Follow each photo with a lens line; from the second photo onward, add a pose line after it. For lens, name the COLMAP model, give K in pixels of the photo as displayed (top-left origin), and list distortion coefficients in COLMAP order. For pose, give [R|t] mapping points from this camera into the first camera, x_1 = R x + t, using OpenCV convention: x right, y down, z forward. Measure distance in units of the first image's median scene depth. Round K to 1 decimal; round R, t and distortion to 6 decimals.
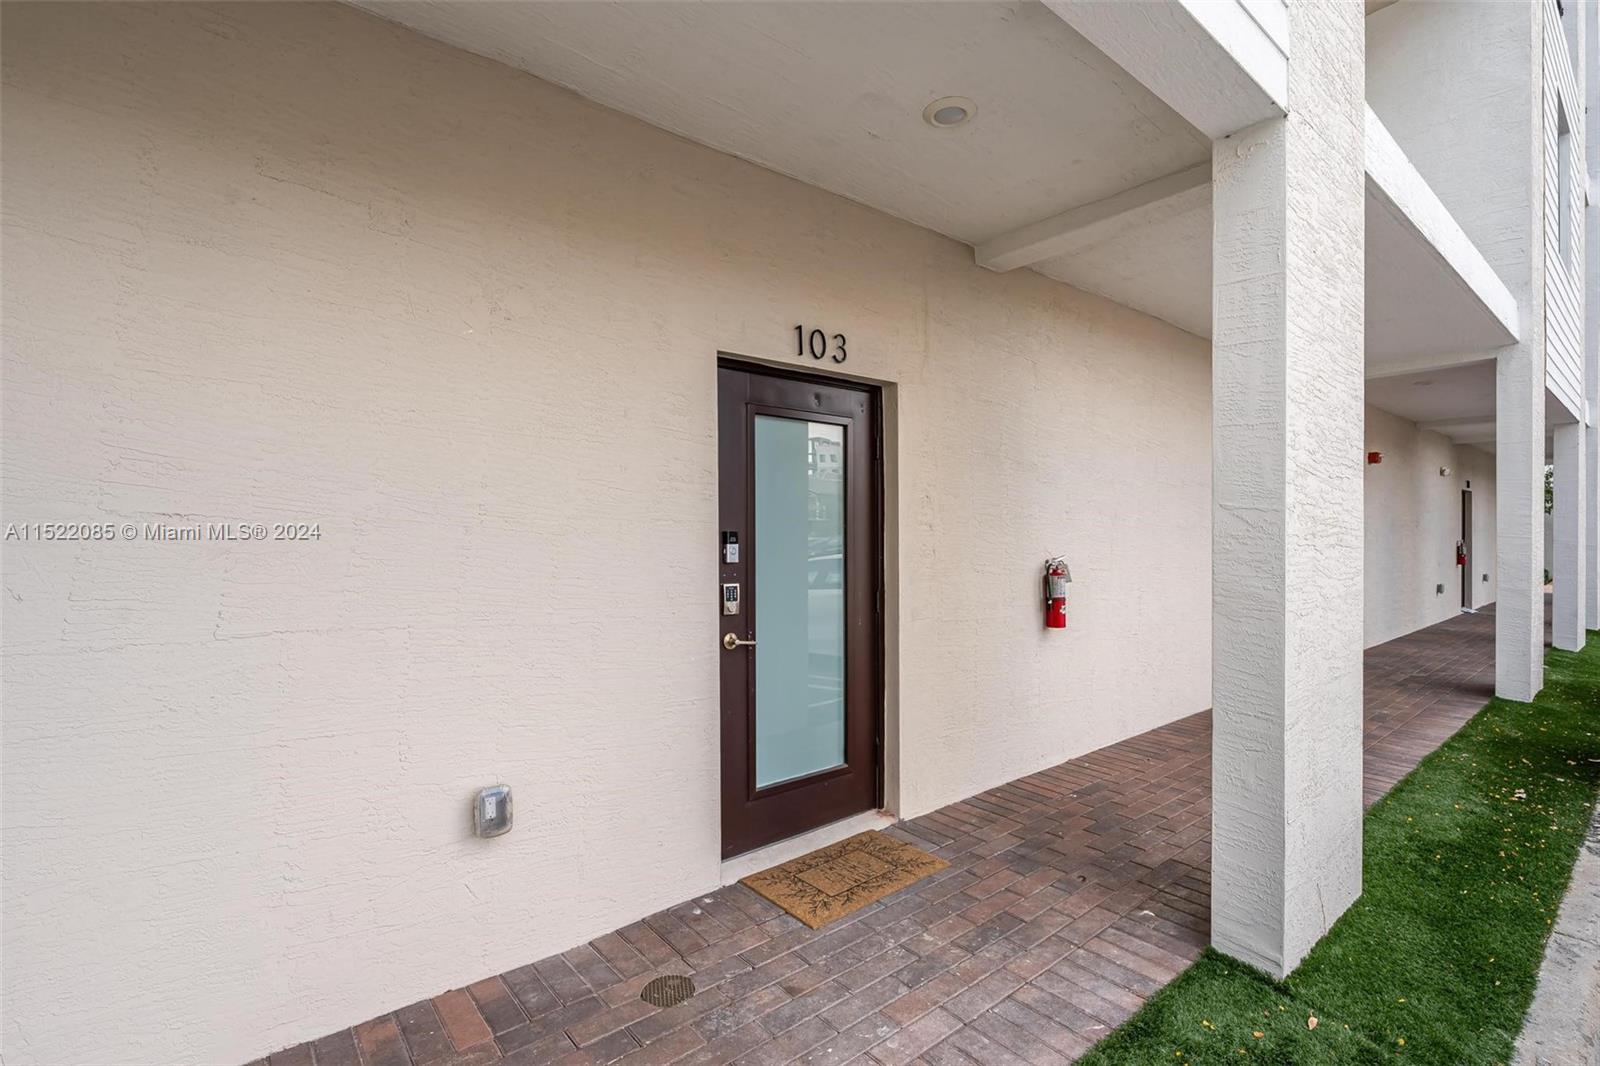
lens RADIAL K [[748.6, 0, 800.0], [0, 748.6, 533.0], [0, 0, 1]] dist [-0.000101, -0.000024]
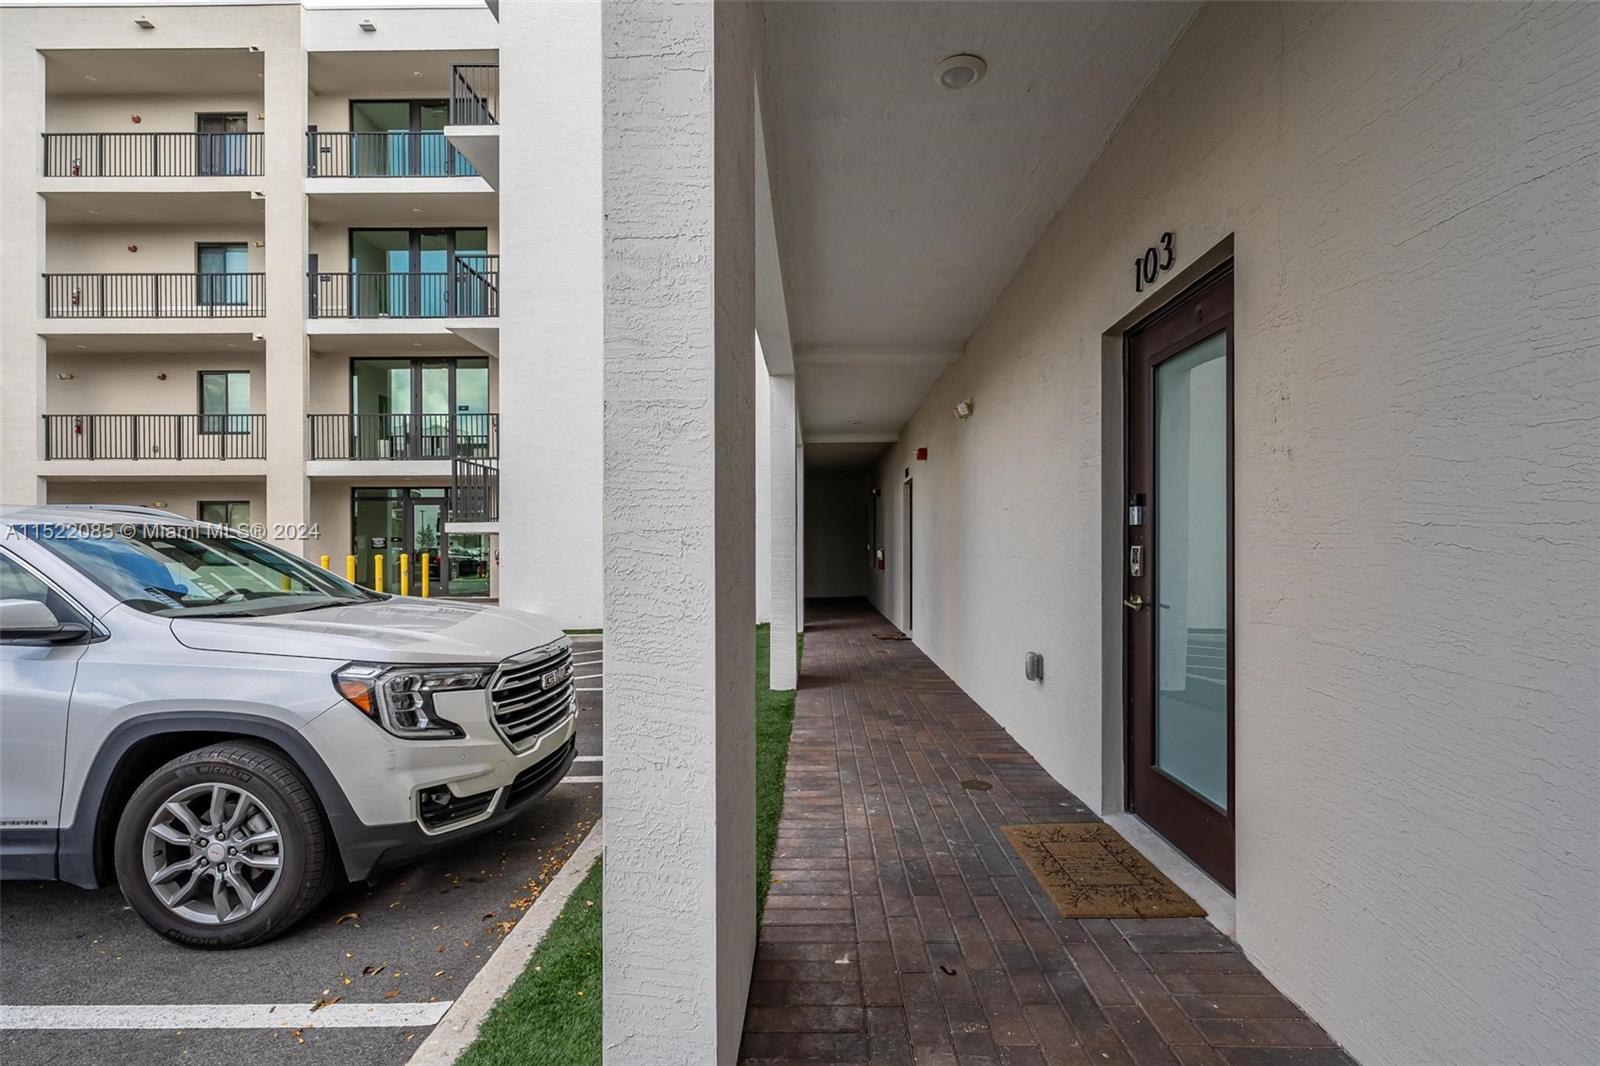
lens RADIAL K [[748.6, 0, 800.0], [0, 748.6, 533.0], [0, 0, 1]] dist [-0.000101, -0.000024]
pose [[-0.661753, -0.014251, -0.749587, 1.077347], [0.004879, 0.999716, -0.023313, 0.079141], [0.749706, -0.019085, -0.661495, 1.479192]]
